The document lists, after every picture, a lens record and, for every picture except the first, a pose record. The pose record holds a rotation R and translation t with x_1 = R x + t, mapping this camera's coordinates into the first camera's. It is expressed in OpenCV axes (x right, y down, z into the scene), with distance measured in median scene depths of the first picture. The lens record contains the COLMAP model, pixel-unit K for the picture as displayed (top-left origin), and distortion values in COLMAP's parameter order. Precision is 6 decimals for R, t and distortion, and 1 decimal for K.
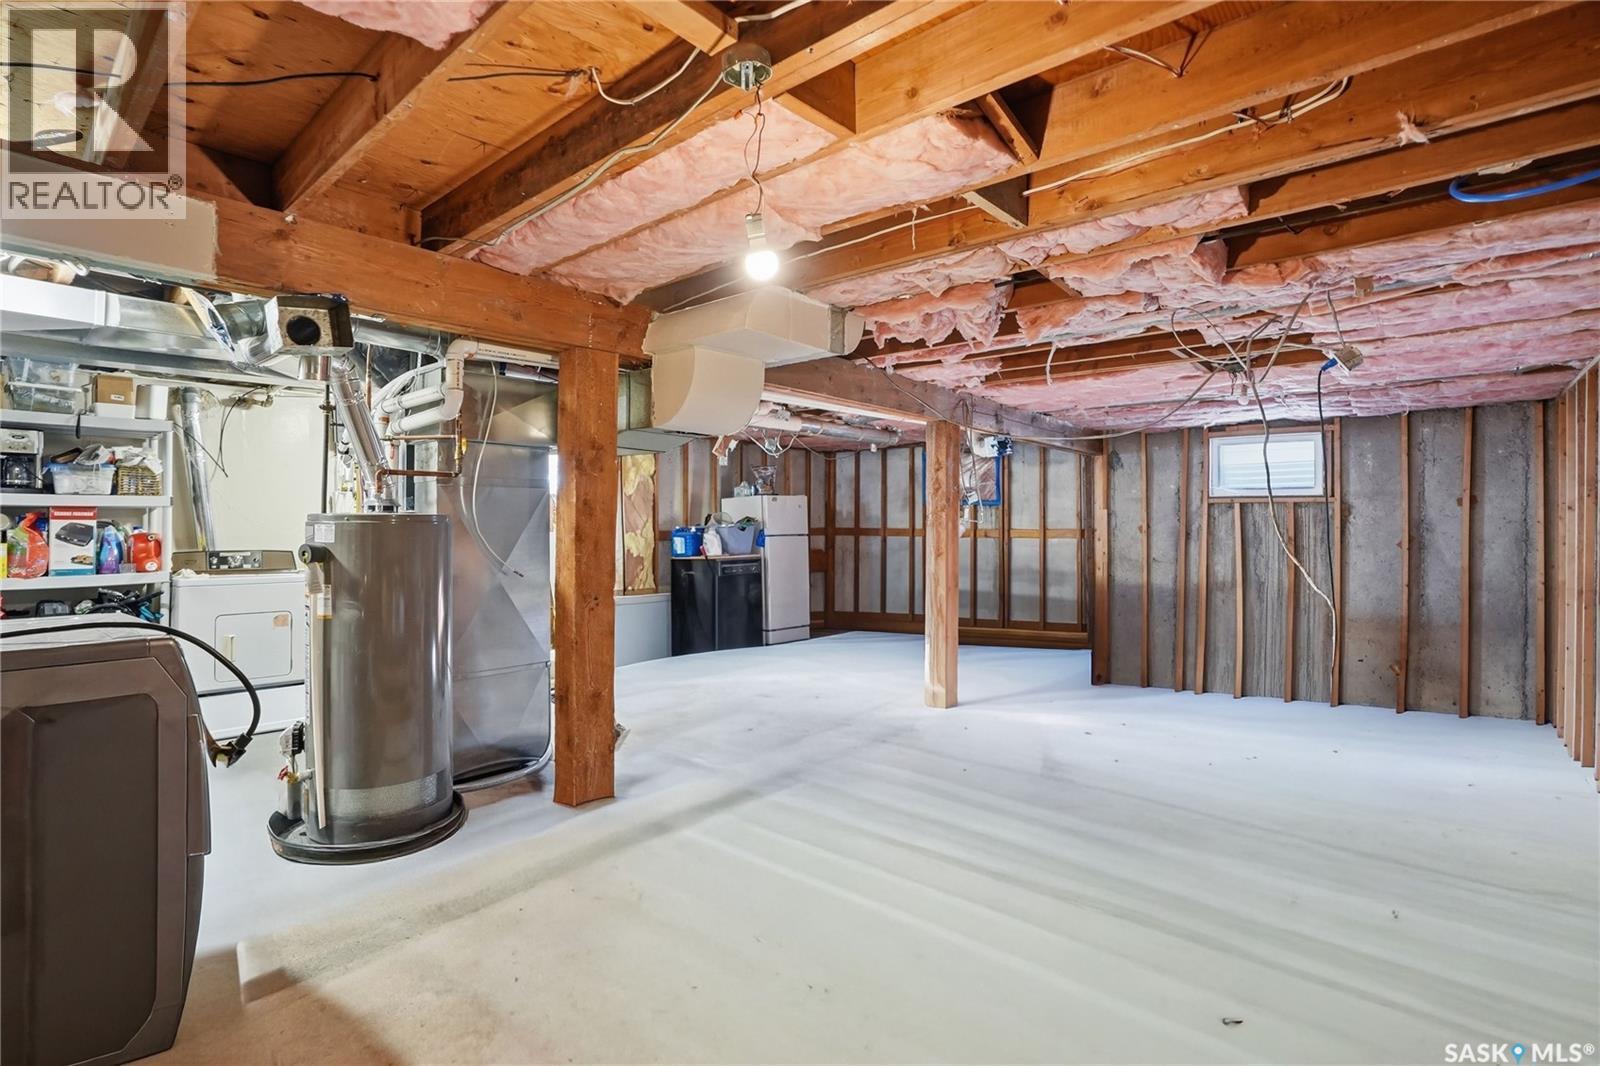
lens RADIAL K [[771.2, 0, 800.0], [0, 771.2, 533.0], [0, 0, 1]] dist [-0.074121, 0.033898]
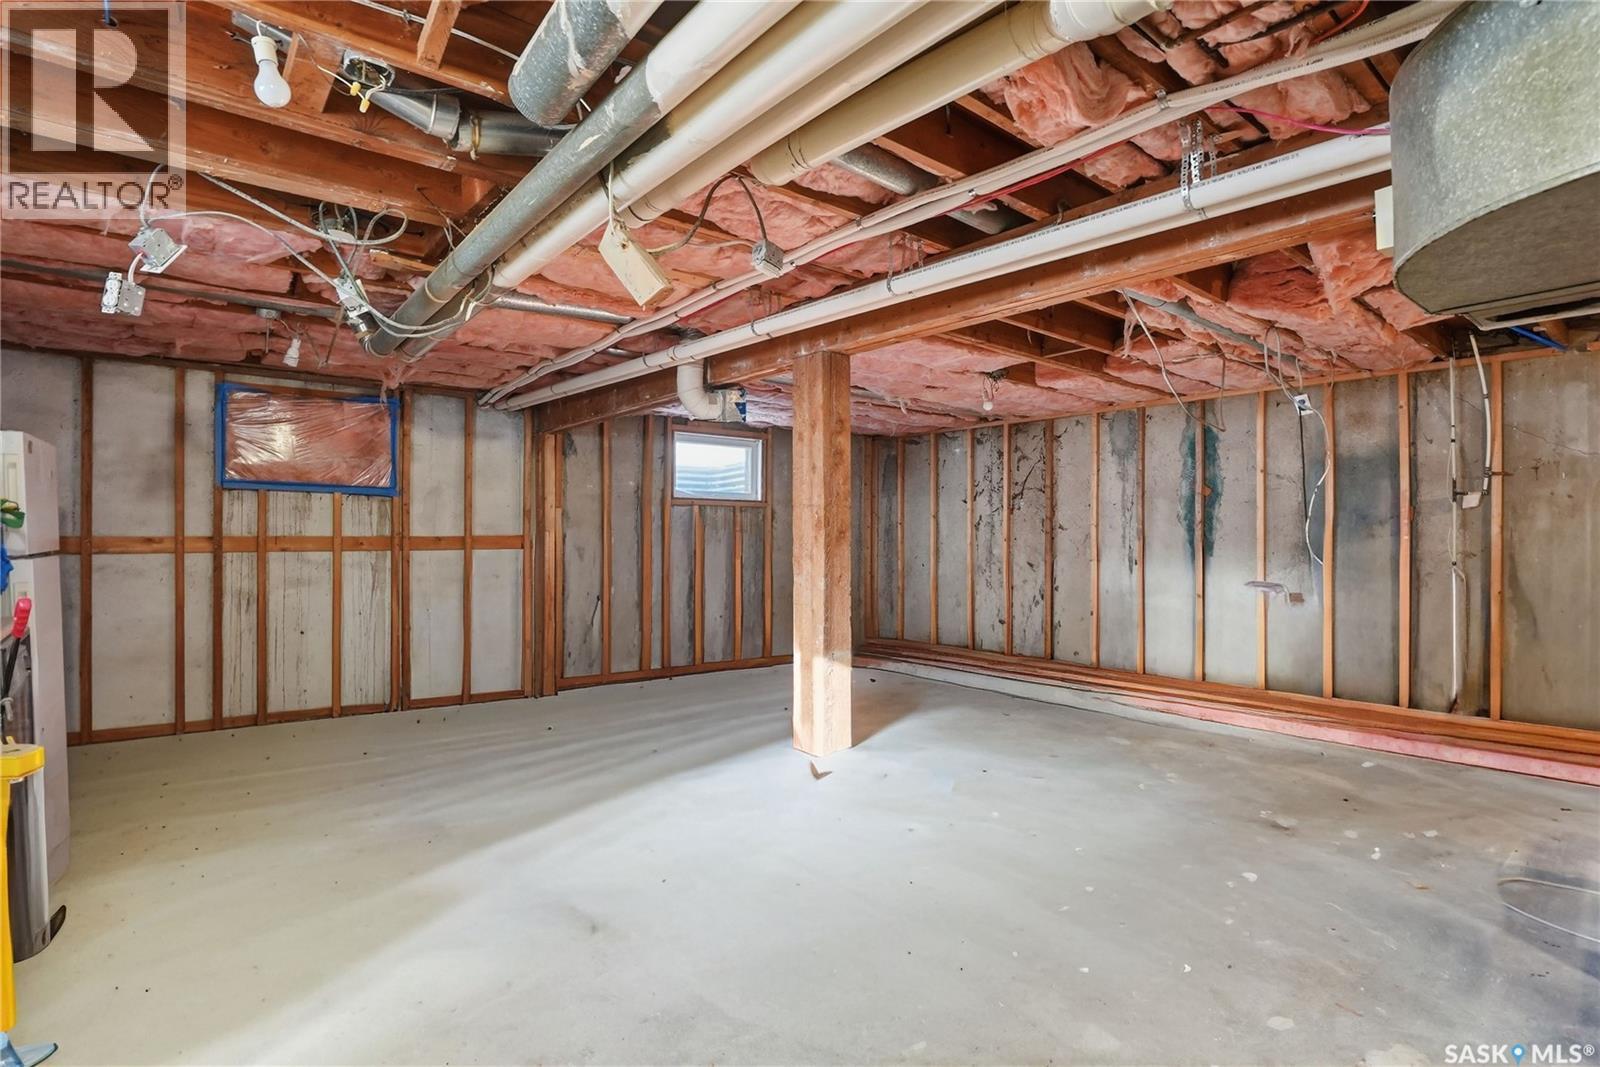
lens RADIAL K [[771.2, 0, 800.0], [0, 771.2, 533.5], [0, 0, 1]] dist [-0.074121, 0.033898]
pose [[0.148982, -0.004960, 0.988827, -0.374635], [0.014080, 0.999897, 0.002894, -0.005224], [-0.988740, 0.013491, 0.149037, 0.796705]]
